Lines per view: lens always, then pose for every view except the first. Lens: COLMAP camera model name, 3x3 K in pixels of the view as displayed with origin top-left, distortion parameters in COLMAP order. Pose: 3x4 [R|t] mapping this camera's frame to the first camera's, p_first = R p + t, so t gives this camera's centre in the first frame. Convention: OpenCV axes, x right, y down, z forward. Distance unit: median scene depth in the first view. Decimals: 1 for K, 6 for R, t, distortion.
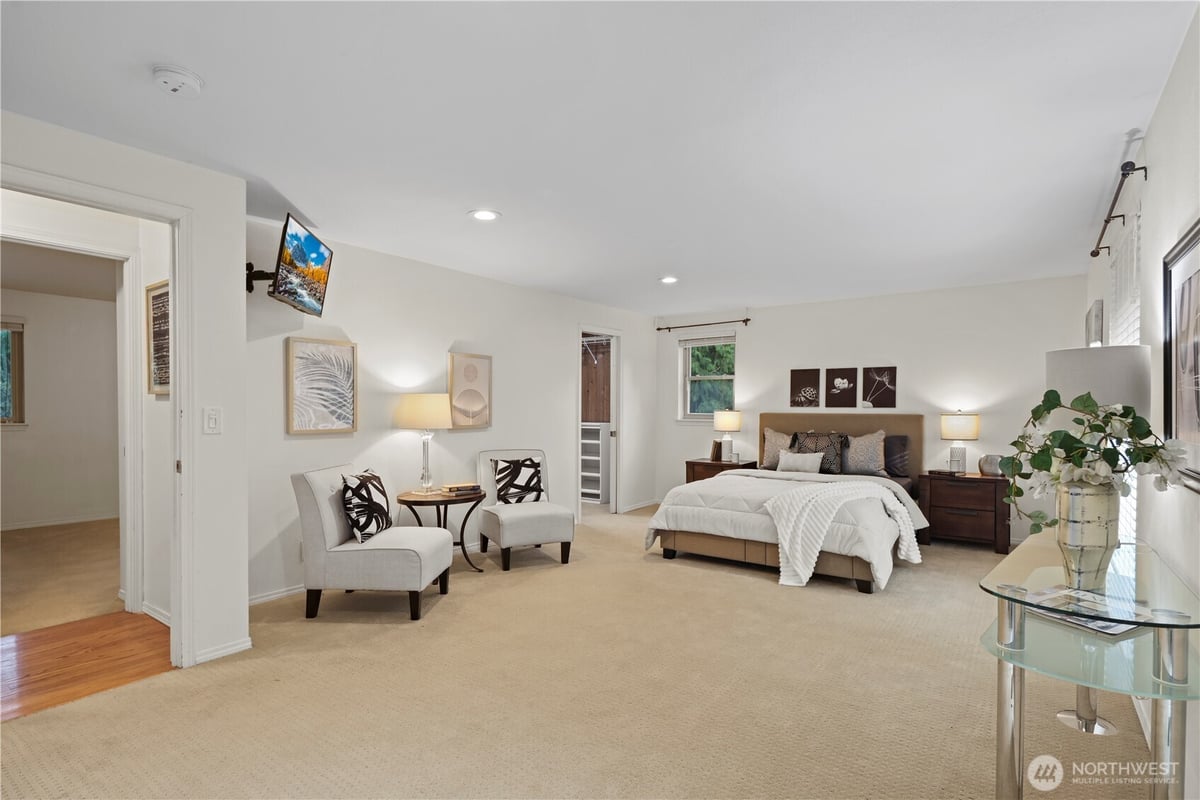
lens RADIAL K [[589.0, 0, 600.0], [0, 589.0, 400.0], [0, 0, 1]] dist [-0.000206, -0.000457]
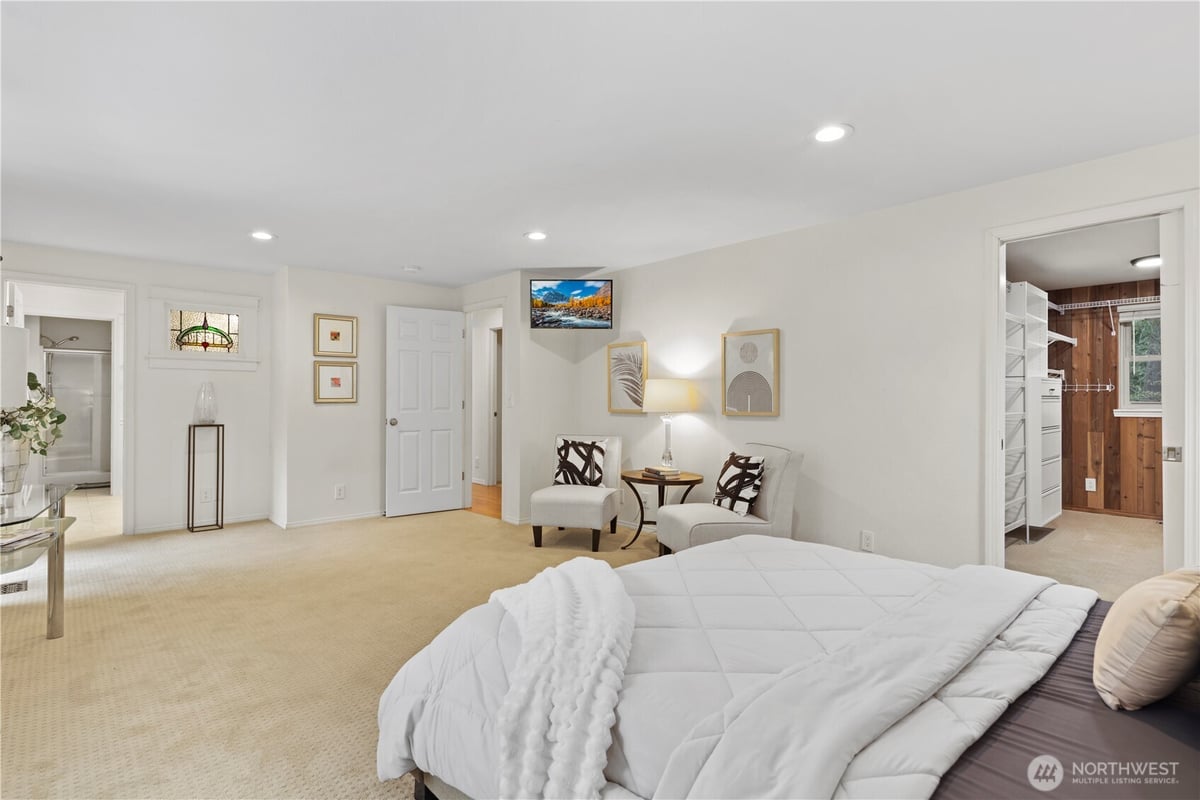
lens RADIAL K [[589.0, 0, 600.0], [0, 589.0, 400.0], [0, 0, 1]] dist [-0.000206, -0.000457]
pose [[-0.204664, -0.005879, -0.978815, 0.891857], [0.006942, 0.999948, -0.007458, 0.037270], [0.978808, -0.008321, -0.204613, 1.260730]]
